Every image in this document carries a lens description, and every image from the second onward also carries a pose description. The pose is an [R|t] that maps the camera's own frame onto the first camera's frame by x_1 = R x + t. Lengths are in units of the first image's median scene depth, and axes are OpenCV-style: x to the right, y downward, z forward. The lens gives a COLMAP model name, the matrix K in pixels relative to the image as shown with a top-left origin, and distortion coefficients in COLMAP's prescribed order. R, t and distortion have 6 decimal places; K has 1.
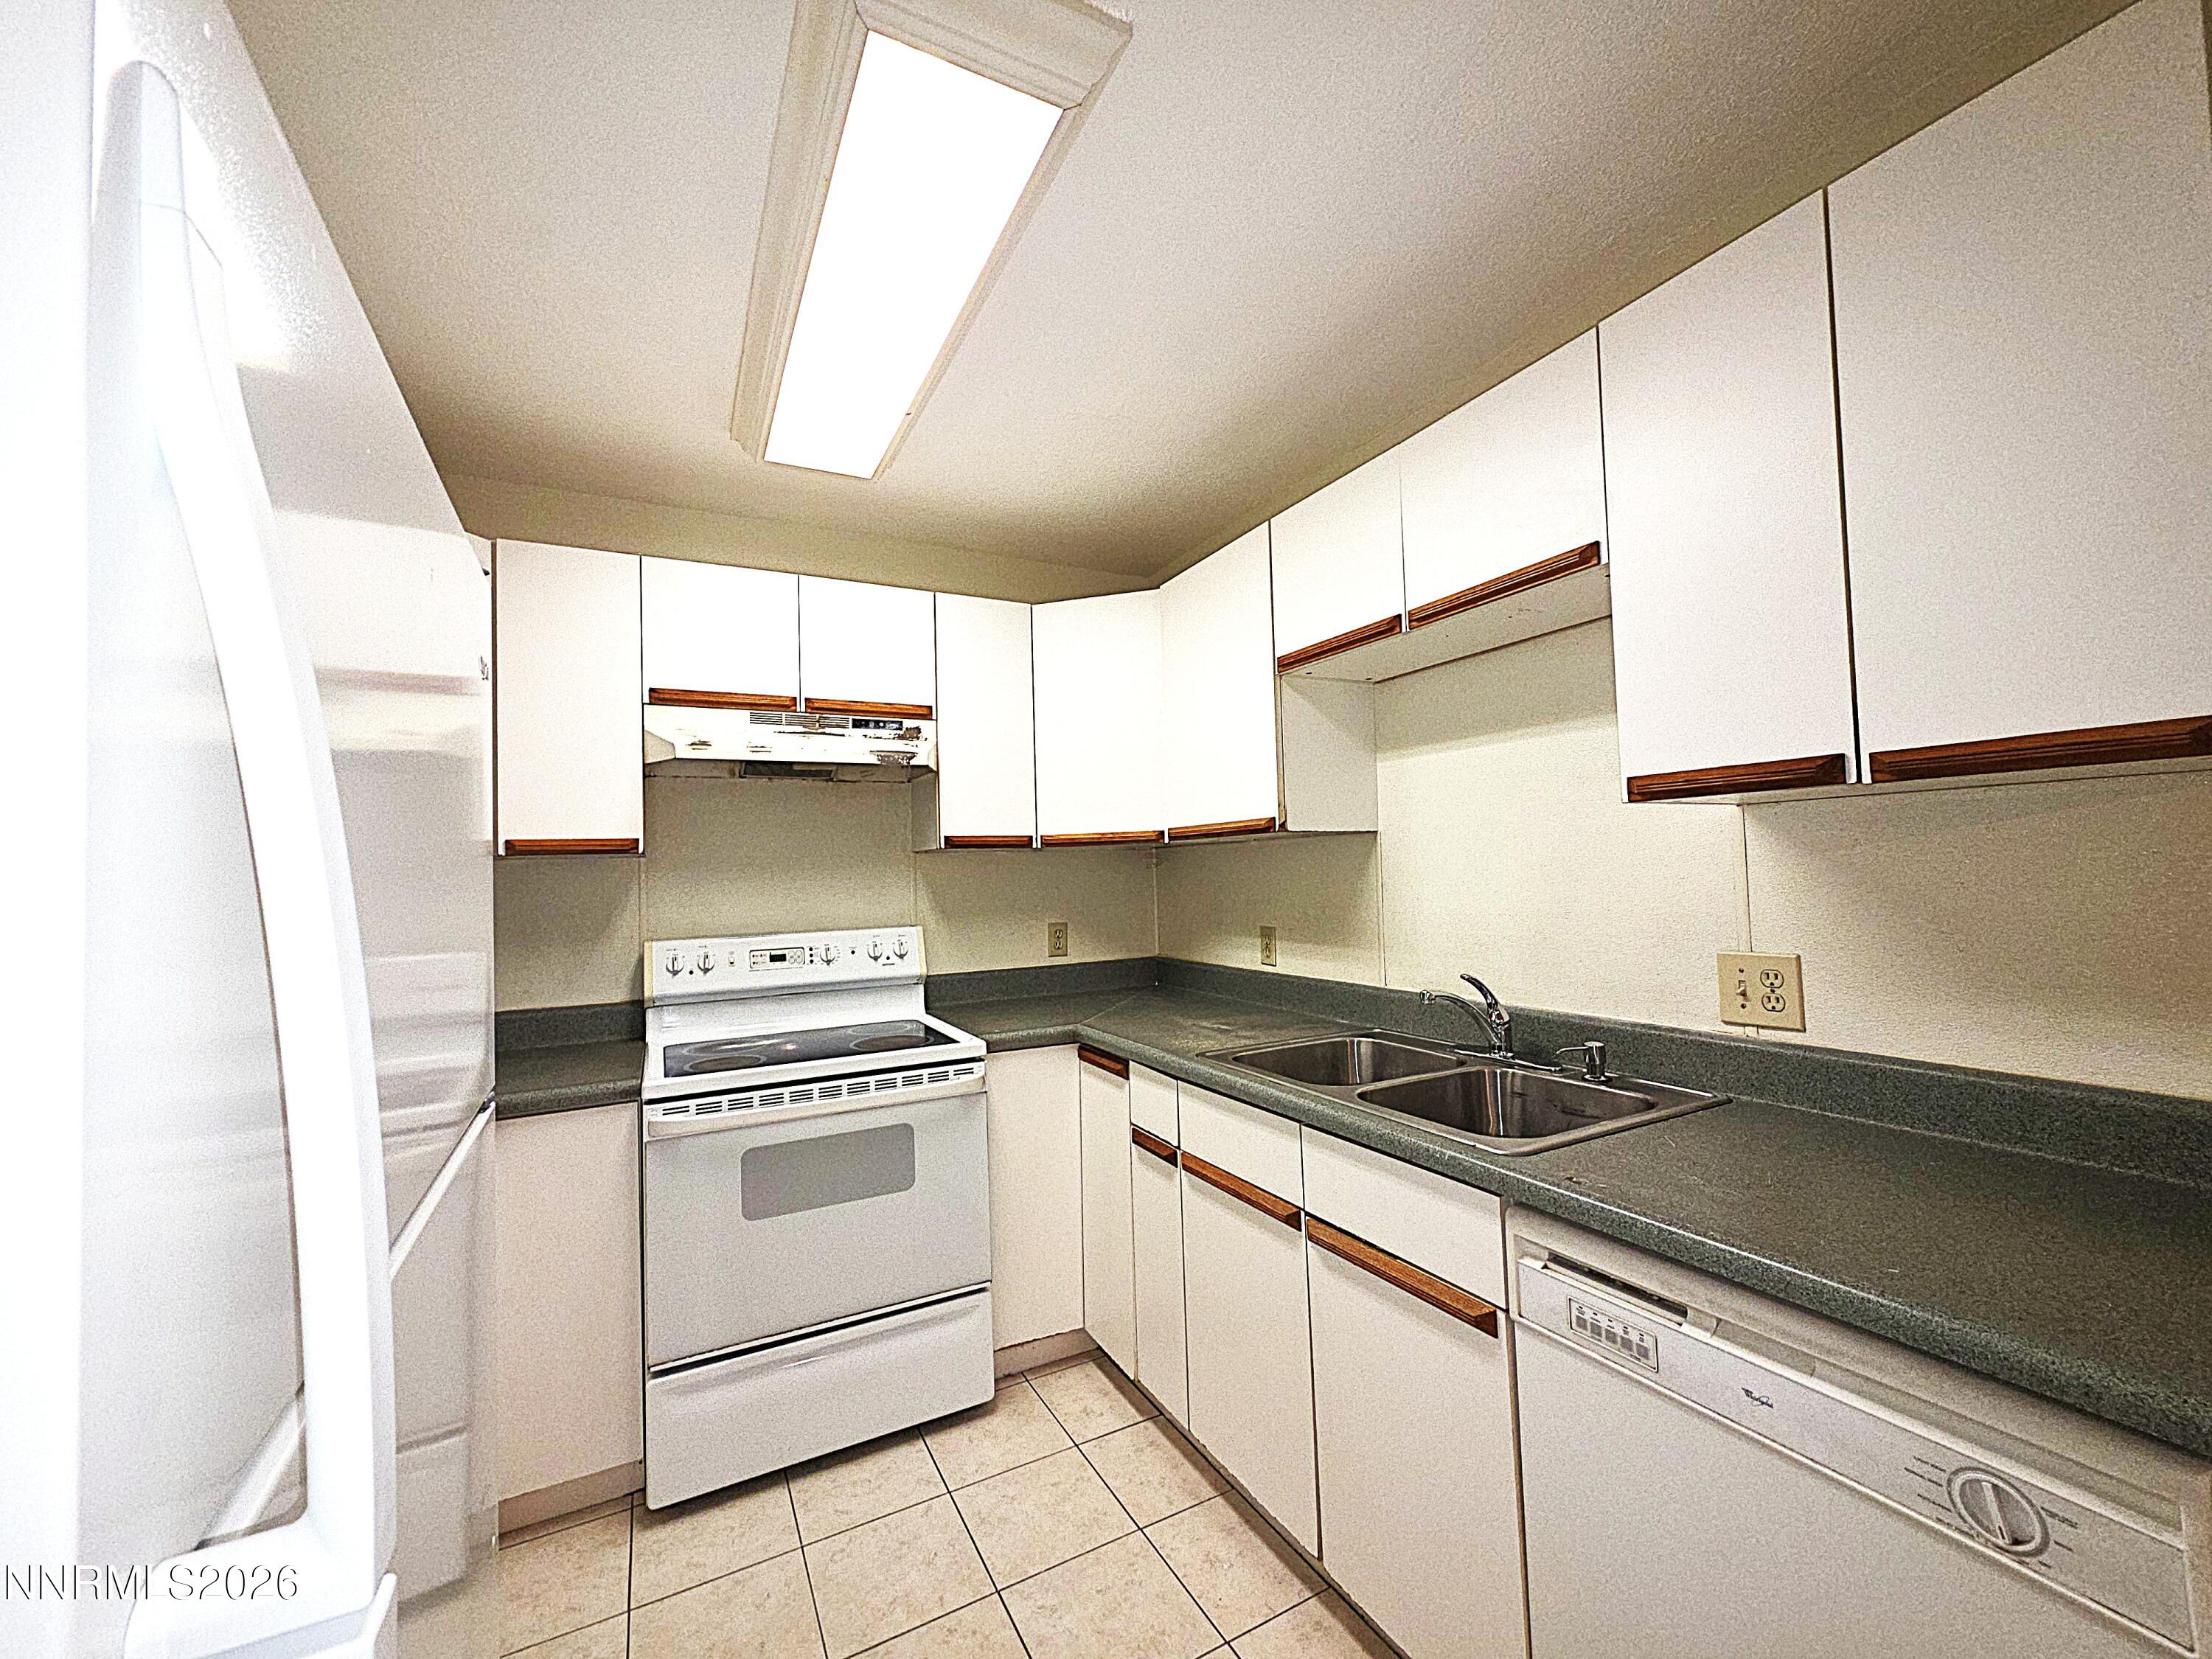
lens RADIAL K [[882.1, 0, 1111.2], [0, 882.1, 838.9], [0, 0, 1]] dist [0.002063, -0.000712]
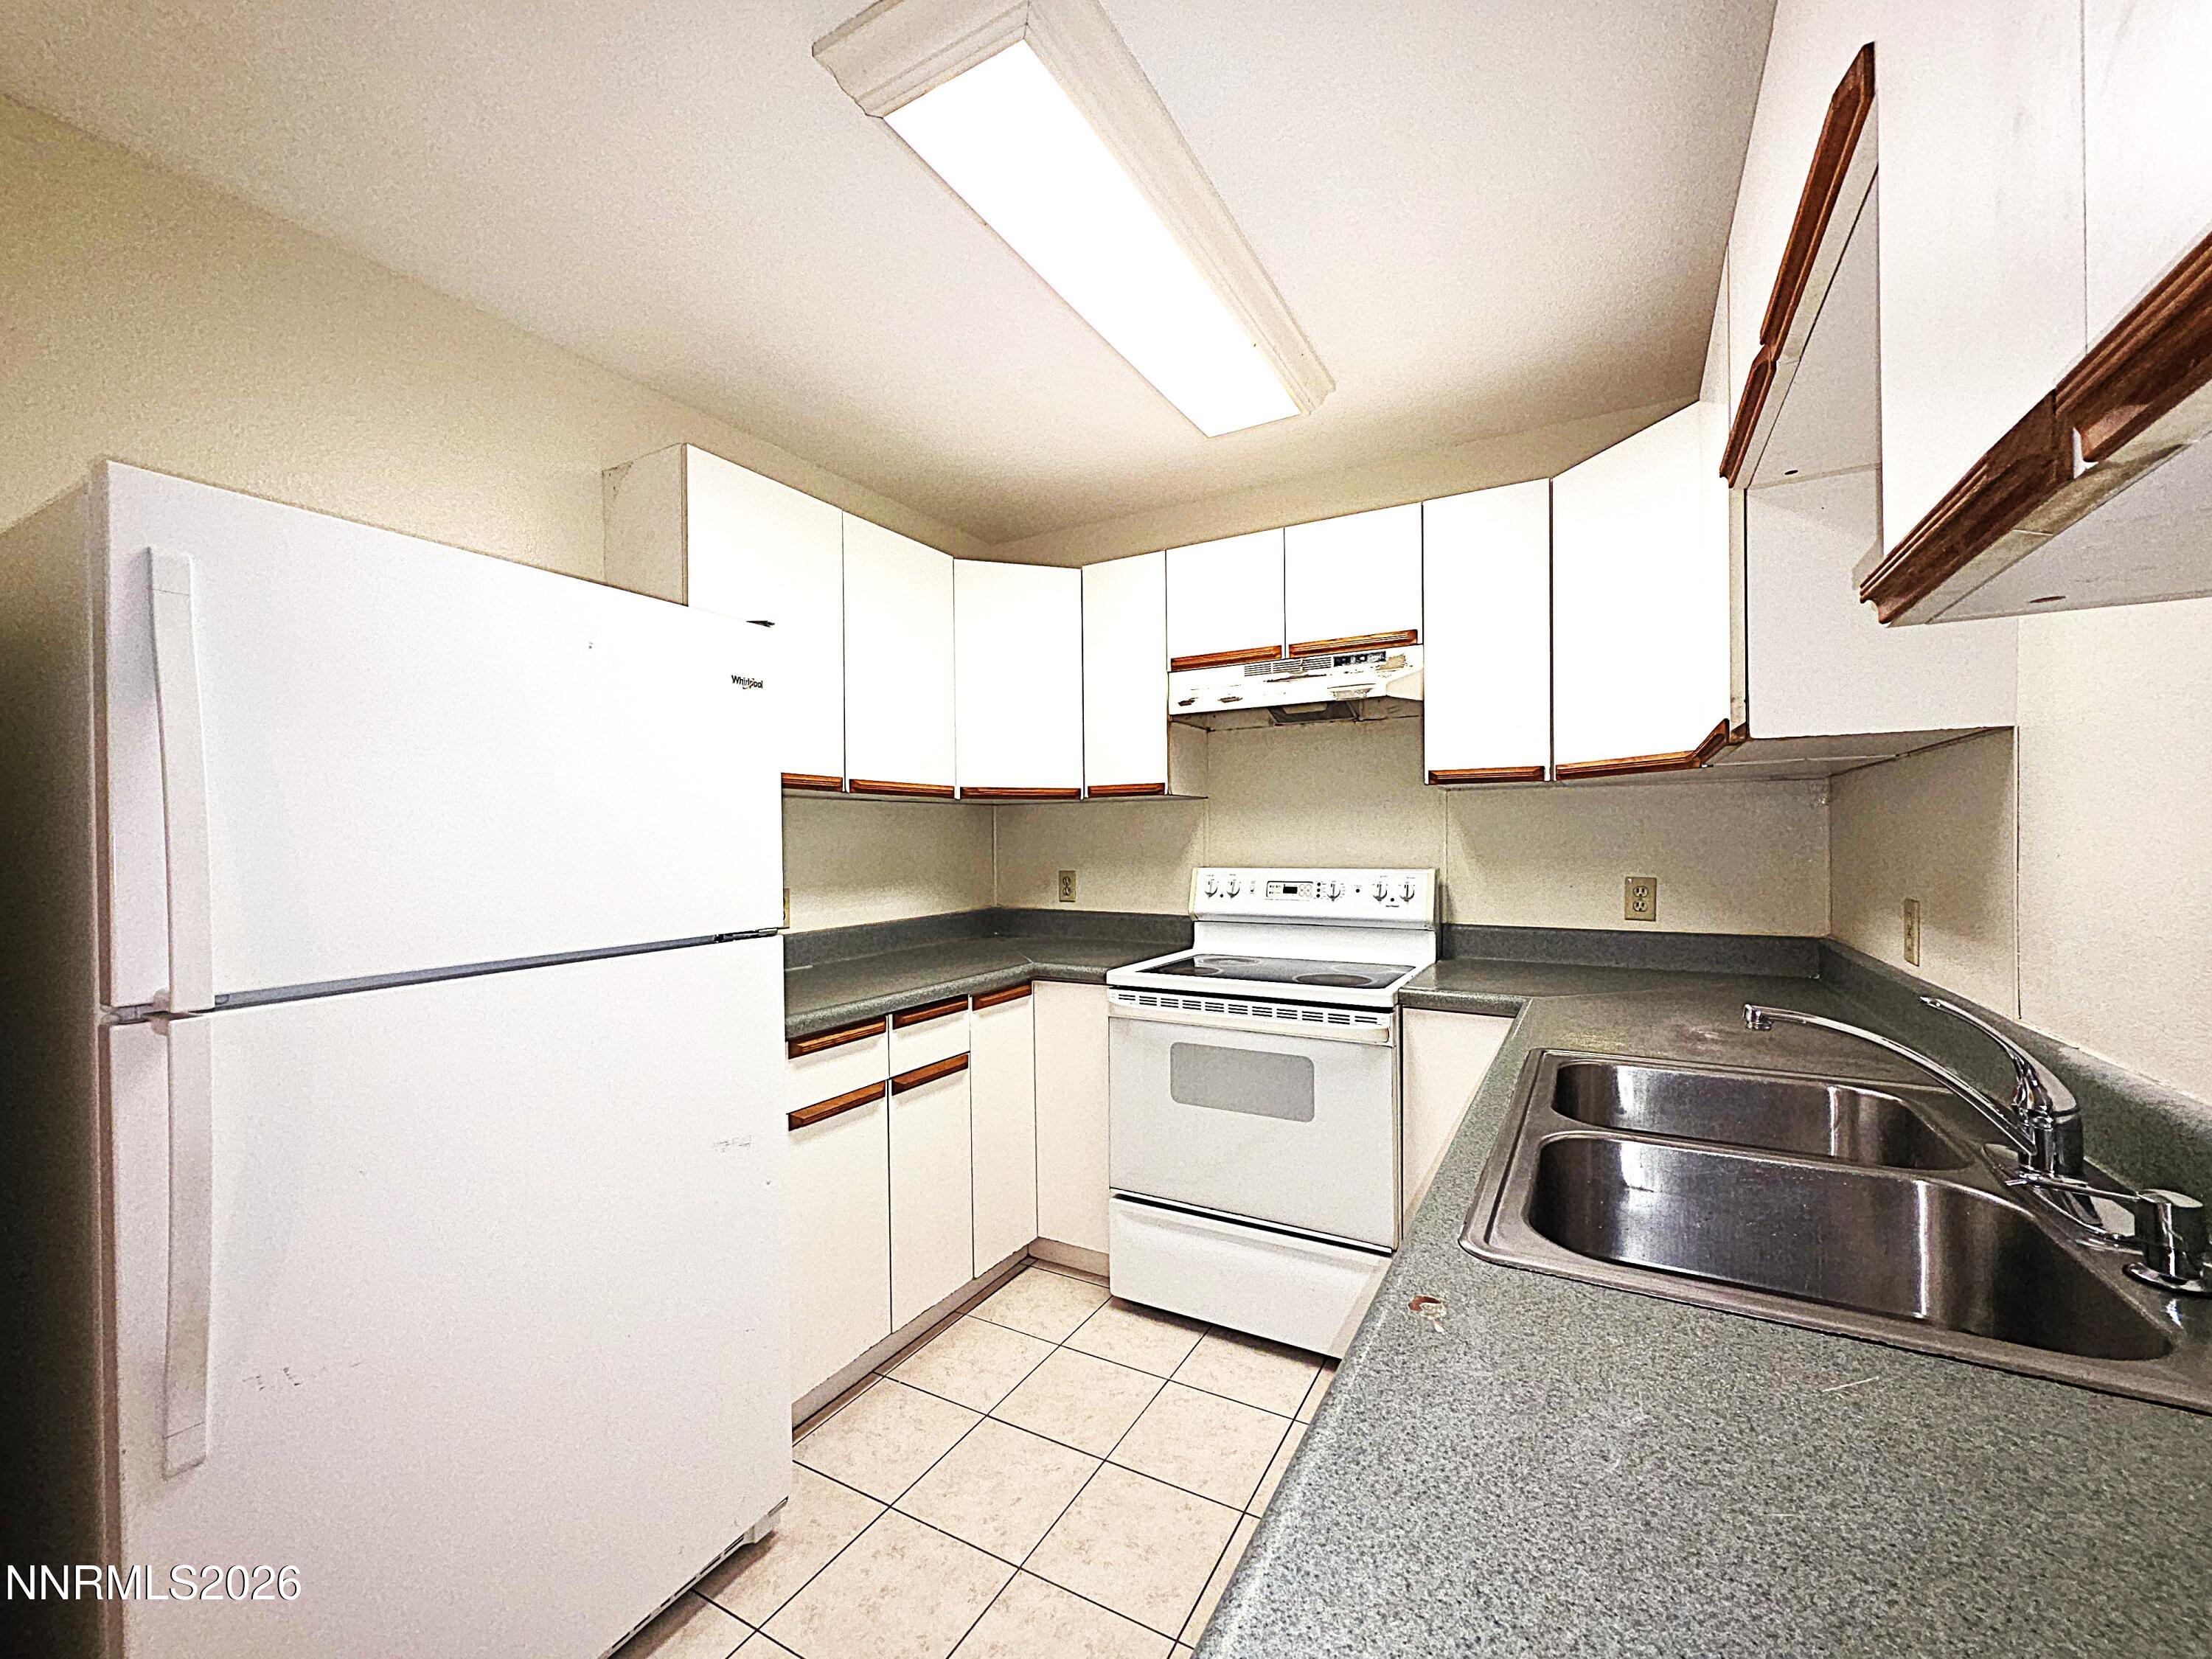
lens RADIAL K [[882.1, 0, 1111.1], [0, 882.1, 836.1], [0, 0, 1]] dist [0.002063, -0.000712]
pose [[0.543134, 0.021531, -0.839370, 0.421246], [0.025798, 0.998771, 0.042313, 0.018201], [0.839250, -0.044636, 0.541911, 0.238173]]
